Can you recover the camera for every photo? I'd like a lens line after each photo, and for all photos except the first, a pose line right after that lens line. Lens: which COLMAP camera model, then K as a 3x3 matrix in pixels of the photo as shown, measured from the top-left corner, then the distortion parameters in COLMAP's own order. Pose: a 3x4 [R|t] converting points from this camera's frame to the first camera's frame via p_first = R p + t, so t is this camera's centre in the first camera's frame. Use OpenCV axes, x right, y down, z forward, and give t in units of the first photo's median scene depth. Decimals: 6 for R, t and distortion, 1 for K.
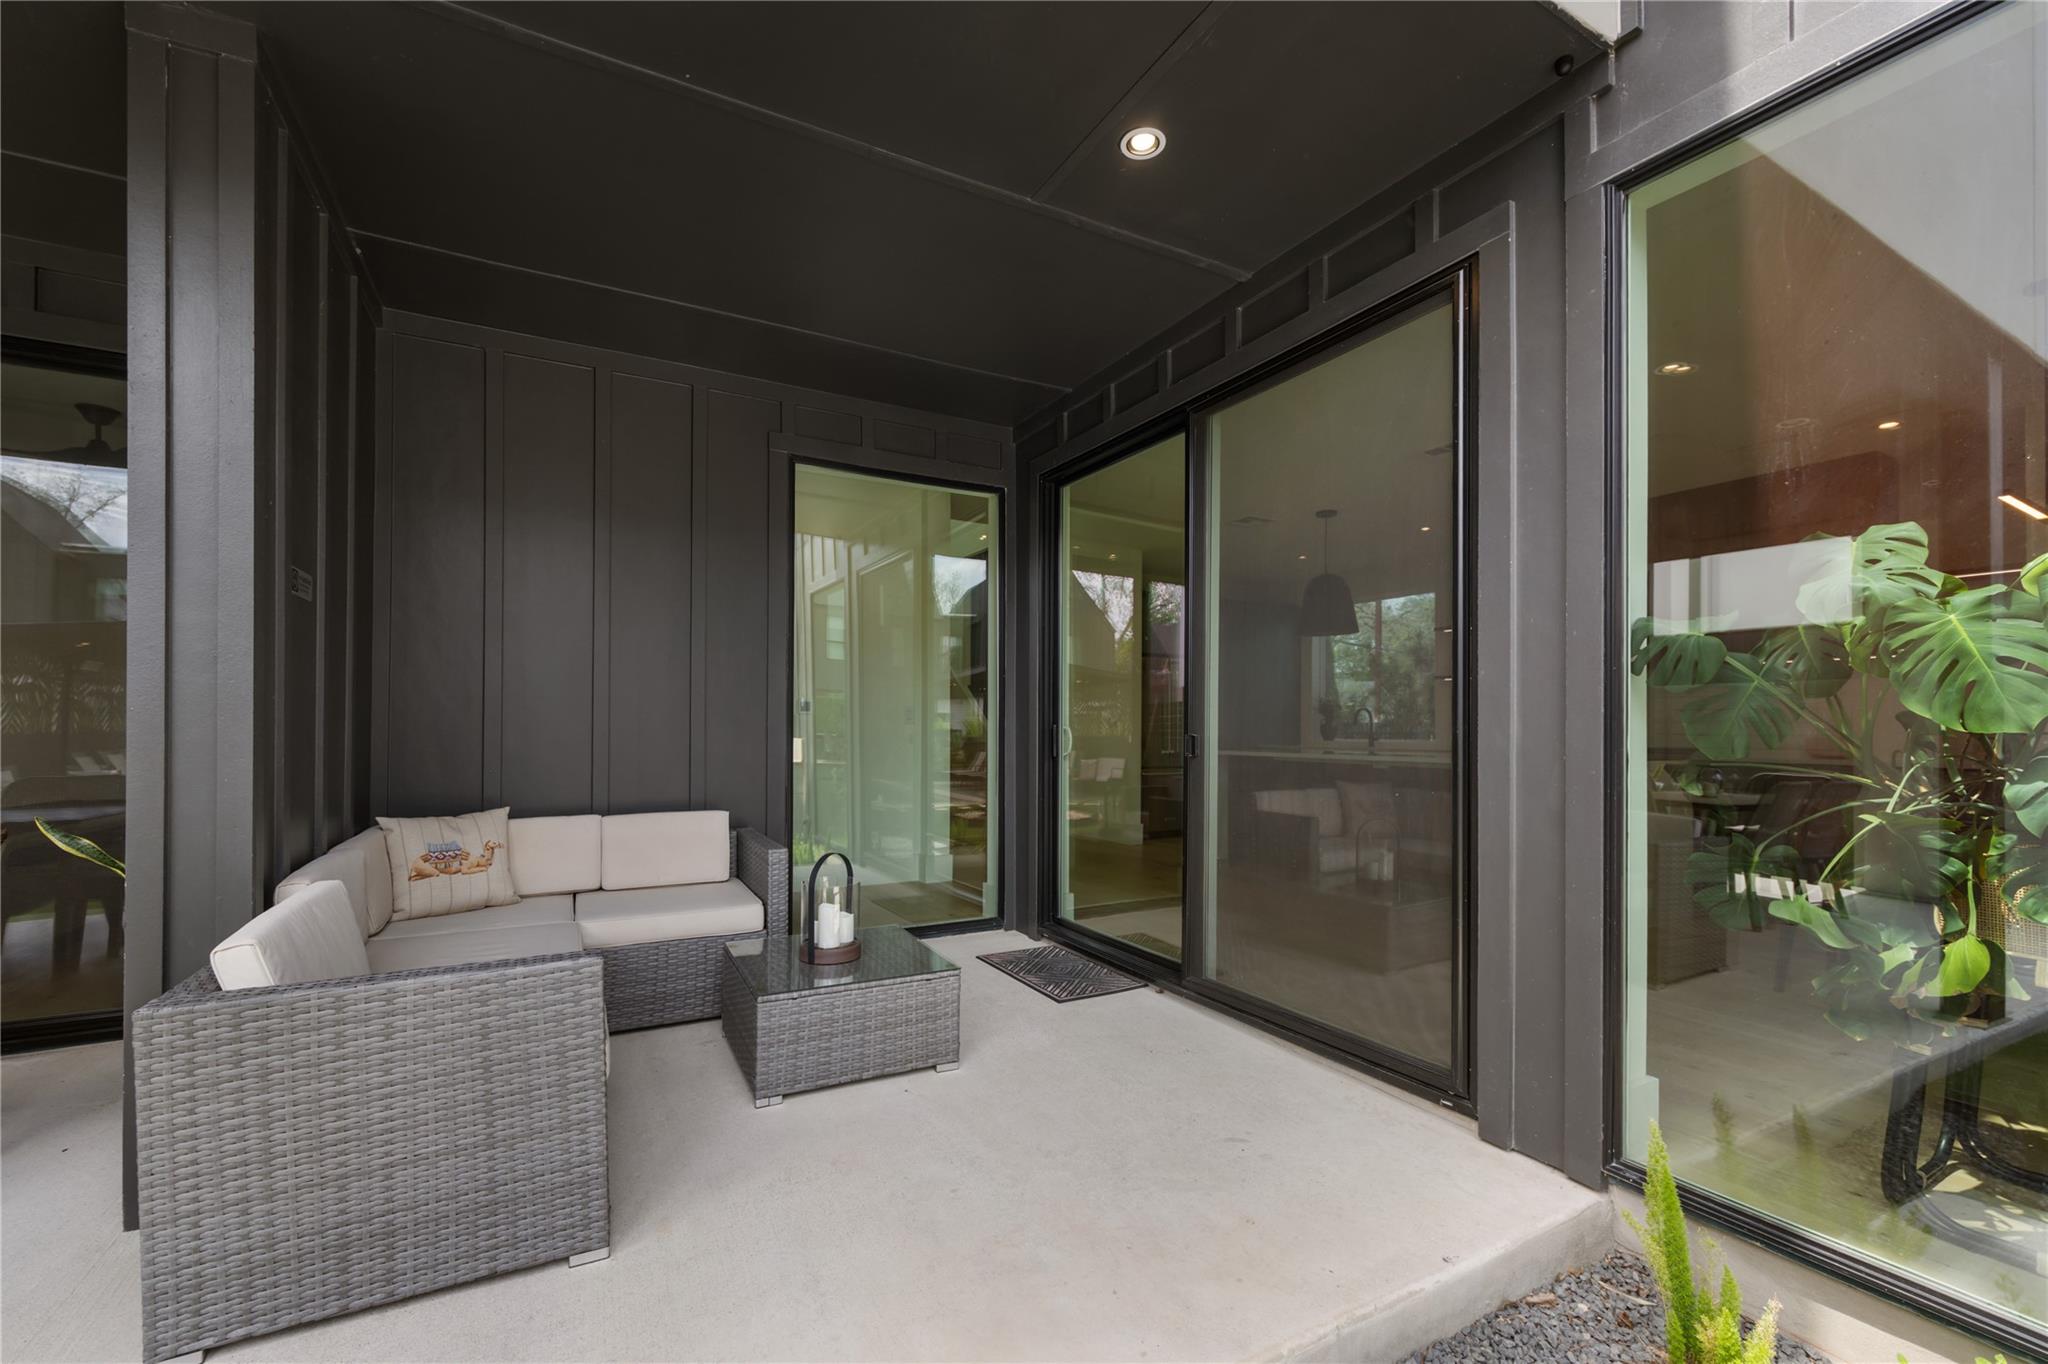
lens RADIAL K [[848.5, 0, 1023.7], [0, 848.5, 710.8], [0, 0, 1]] dist [-0.000658, 0.000081]
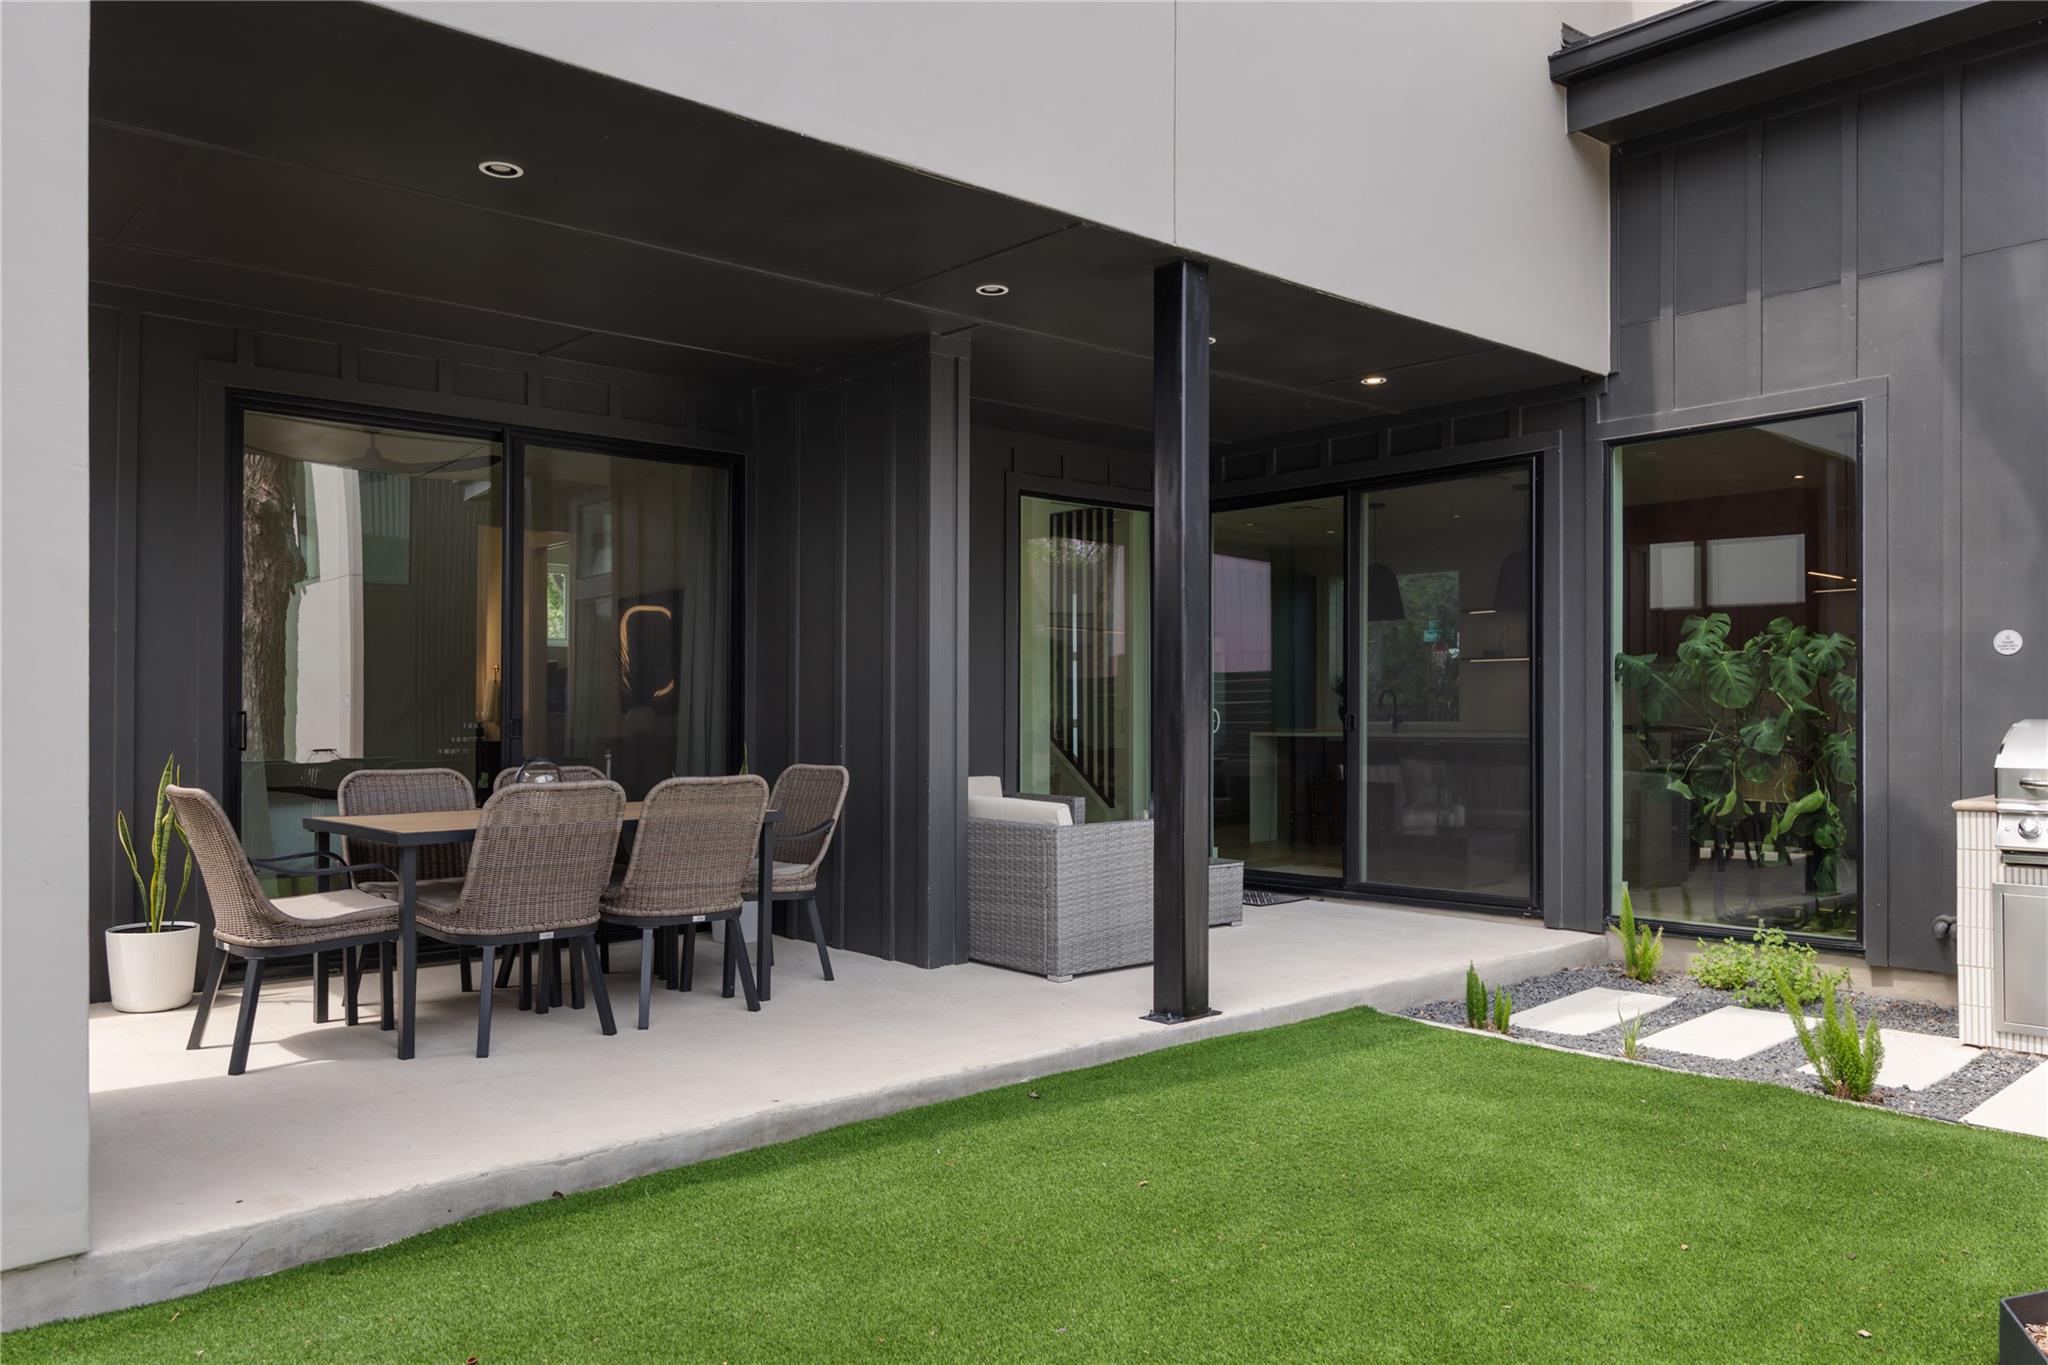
lens RADIAL K [[1512.2, 0, 1024.0], [0, 1512.2, 682.5], [0, 0, 1]] dist [-0.000027, -0.001029]
pose [[0.974053, -0.002101, 0.226310, -1.351456], [0.001893, 0.999998, 0.001135, -0.041576], [-0.226312, -0.000677, 0.974055, -2.011789]]
